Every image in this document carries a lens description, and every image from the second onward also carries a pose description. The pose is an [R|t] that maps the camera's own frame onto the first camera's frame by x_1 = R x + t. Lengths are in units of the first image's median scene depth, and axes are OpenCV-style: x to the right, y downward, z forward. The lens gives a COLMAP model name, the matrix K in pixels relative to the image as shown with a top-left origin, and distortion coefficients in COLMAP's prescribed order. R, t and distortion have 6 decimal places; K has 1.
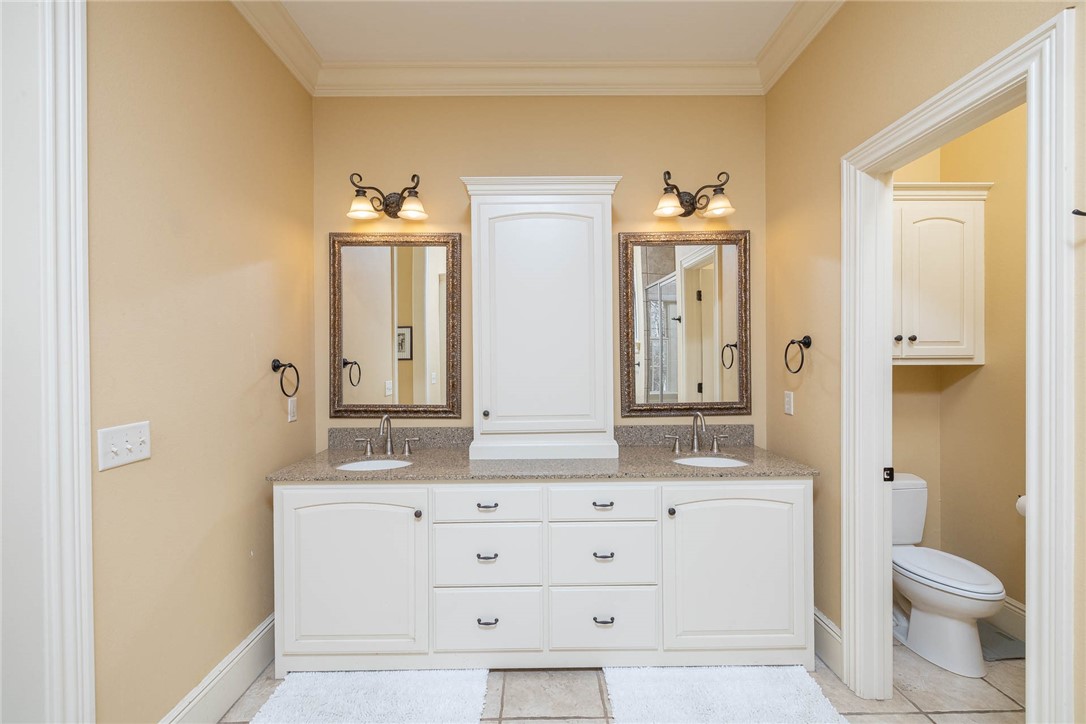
lens RADIAL K [[460.8, 0, 540.9], [0, 460.8, 359.1], [0, 0, 1]] dist [0.003176, -0.000060]
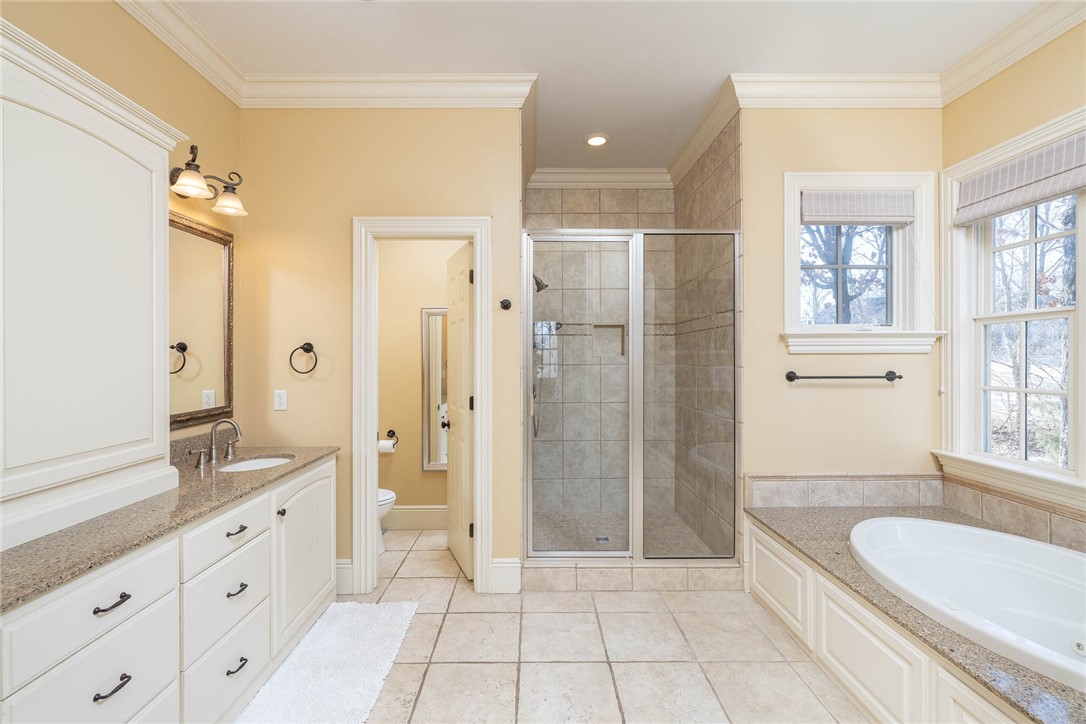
lens RADIAL K [[460.8, 0, 539.1], [0, 460.8, 359.6], [0, 0, 1]] dist [0.003176, -0.000060]
pose [[-0.000720, 0.000289, 1.000000, -0.594512], [0.015140, 0.999885, -0.000278, 0.005211], [-0.999885, 0.015140, -0.000725, 0.357457]]
